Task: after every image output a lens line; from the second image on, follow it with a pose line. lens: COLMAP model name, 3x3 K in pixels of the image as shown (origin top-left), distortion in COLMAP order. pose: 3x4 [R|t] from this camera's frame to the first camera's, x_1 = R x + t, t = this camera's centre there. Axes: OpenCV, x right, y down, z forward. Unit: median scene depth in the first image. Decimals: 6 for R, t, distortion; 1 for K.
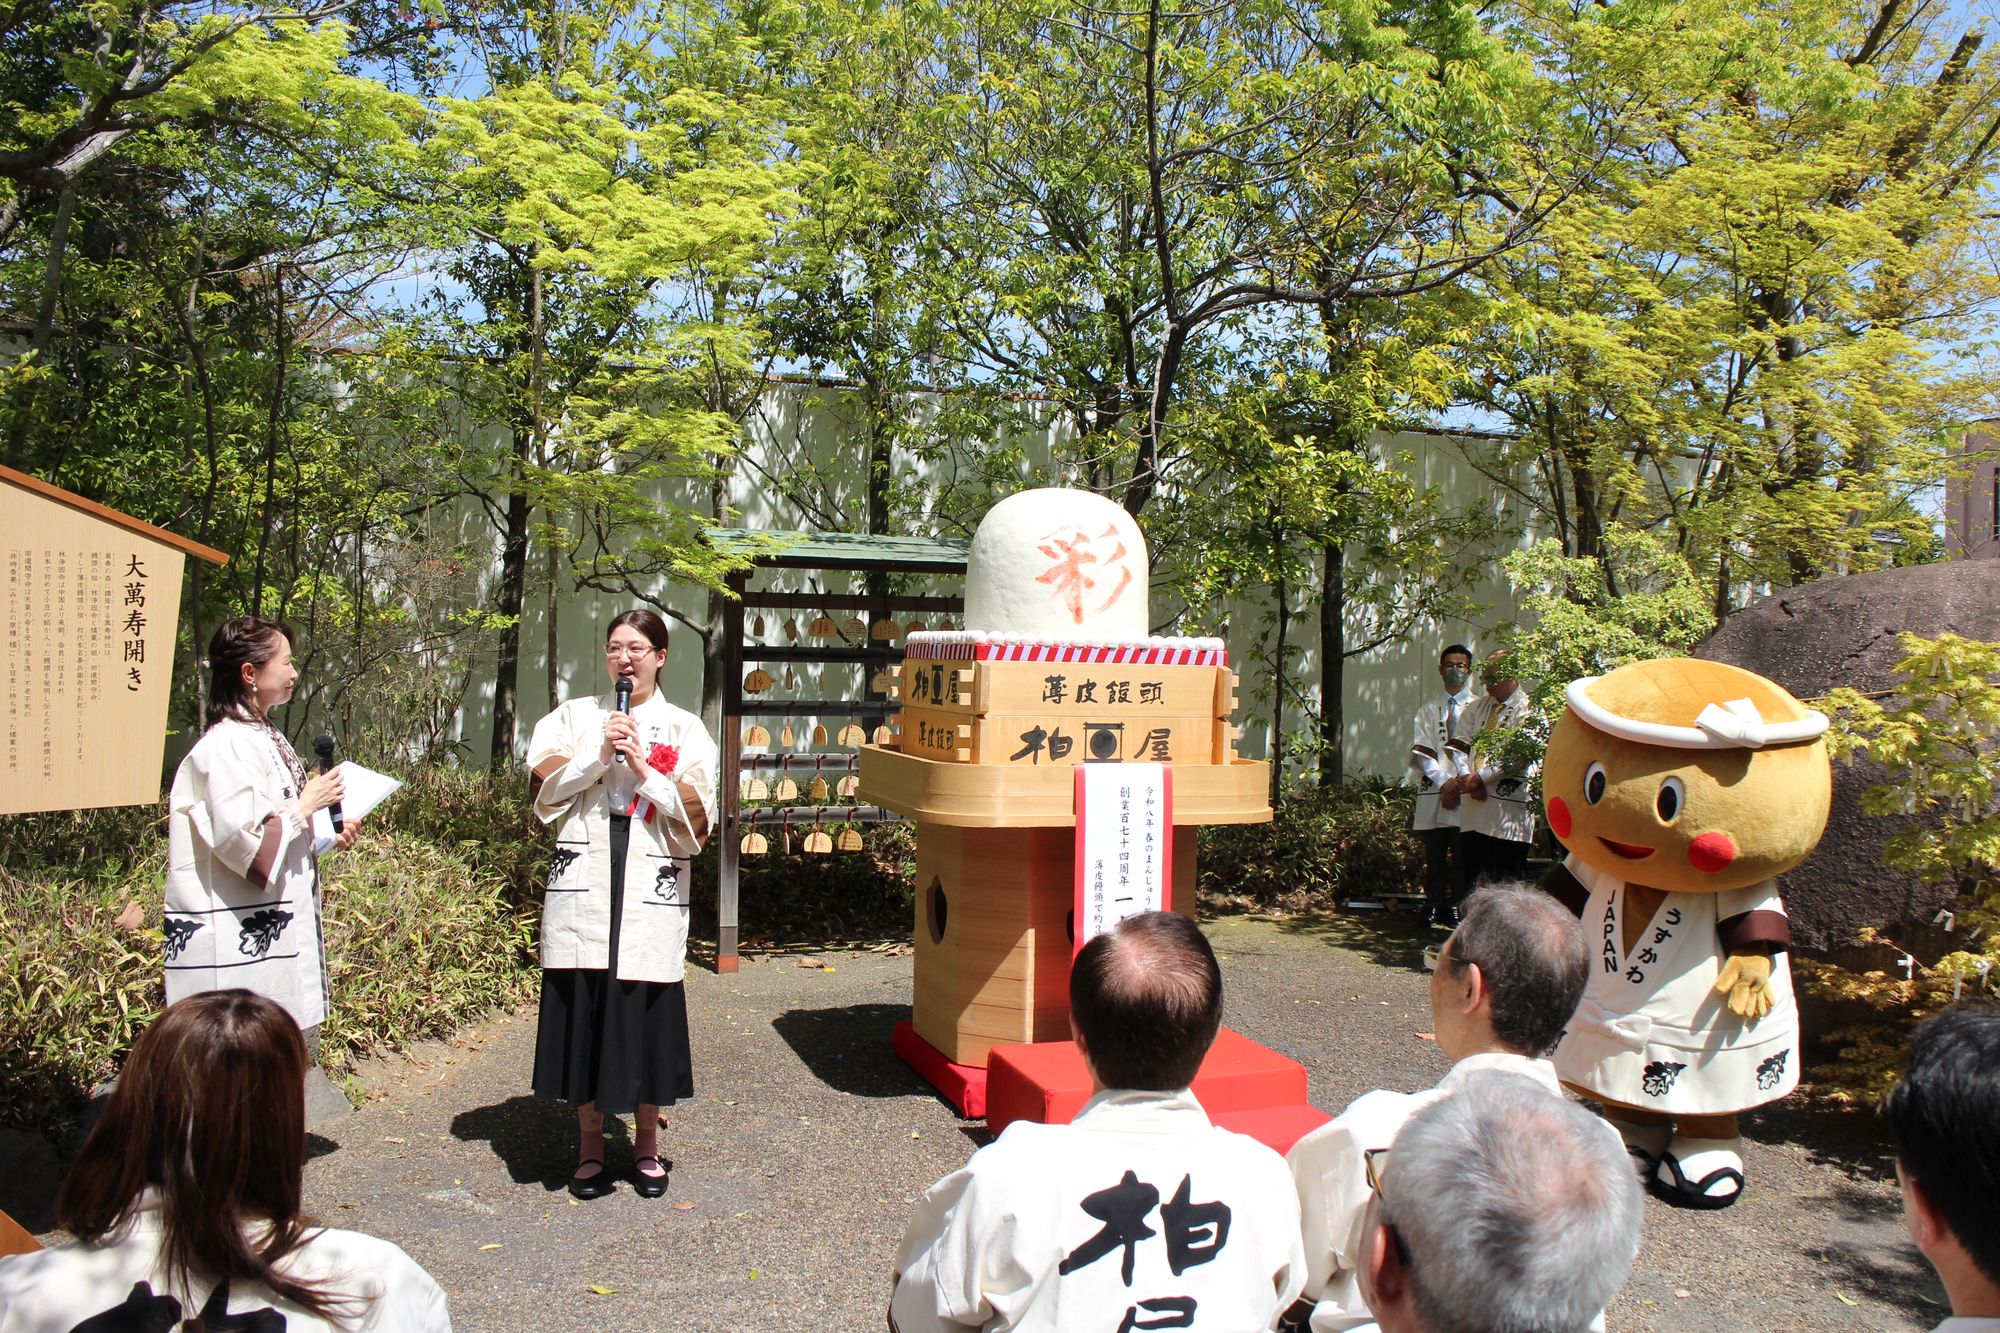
lens RADIAL K [[1753.5, 0, 1063.2], [0, 1753.5, 671.1], [0, 0, 1]] dist [-0.147736, 0.118174]
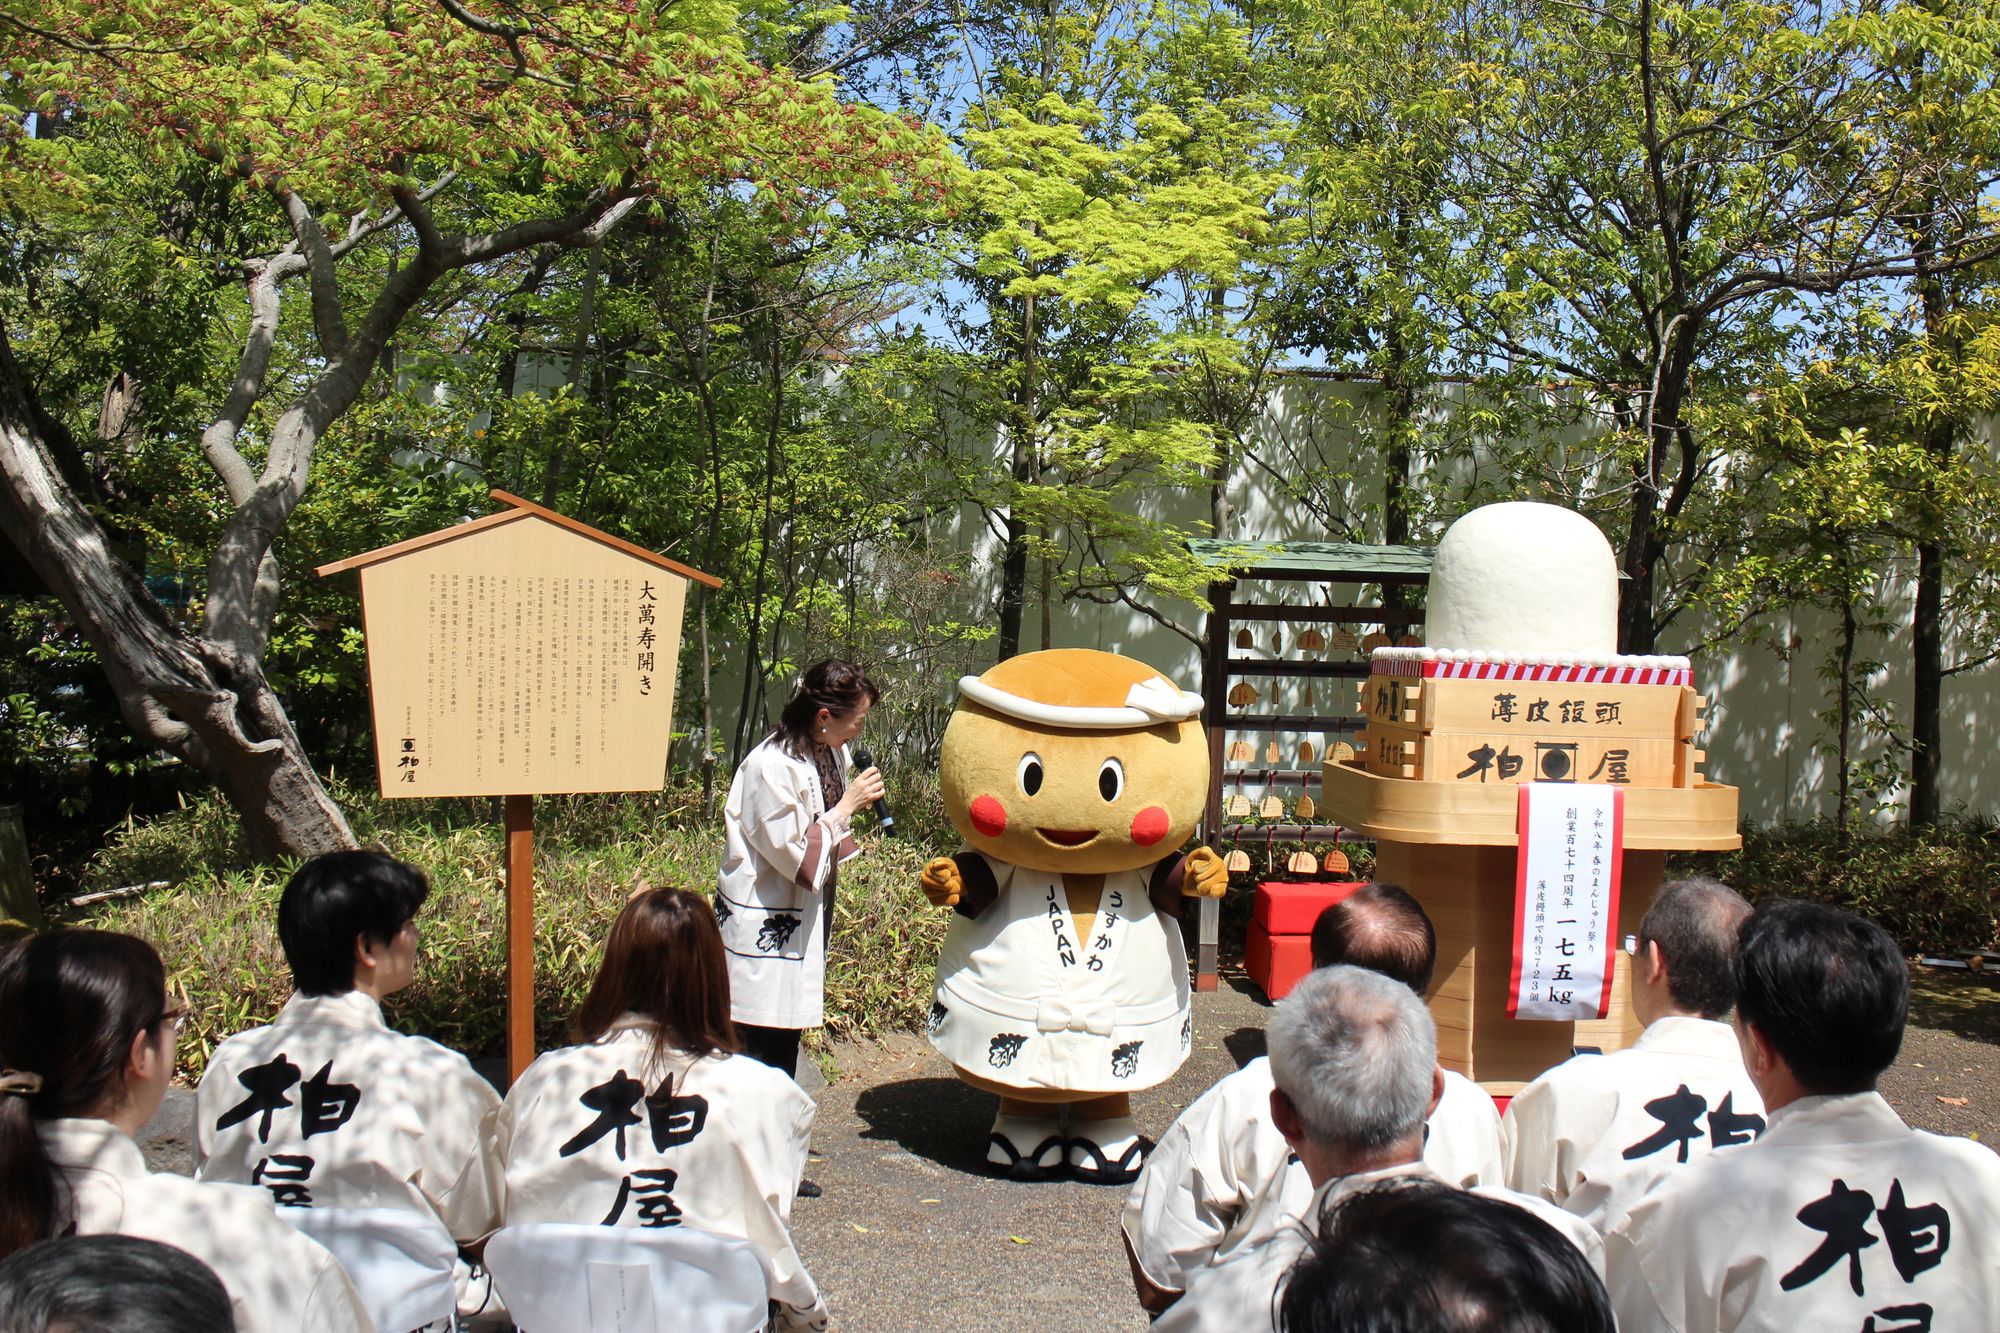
lens RADIAL K [[2088.5, 0, 1002.0], [0, 2088.5, 657.8], [0, 0, 1]] dist [-0.110360, 0.000000]
pose [[0.943077, 0.009687, -0.332433, 0.109213], [-0.013617, 0.999862, -0.009495, -0.002500], [0.332295, 0.013481, 0.943079, -0.186431]]
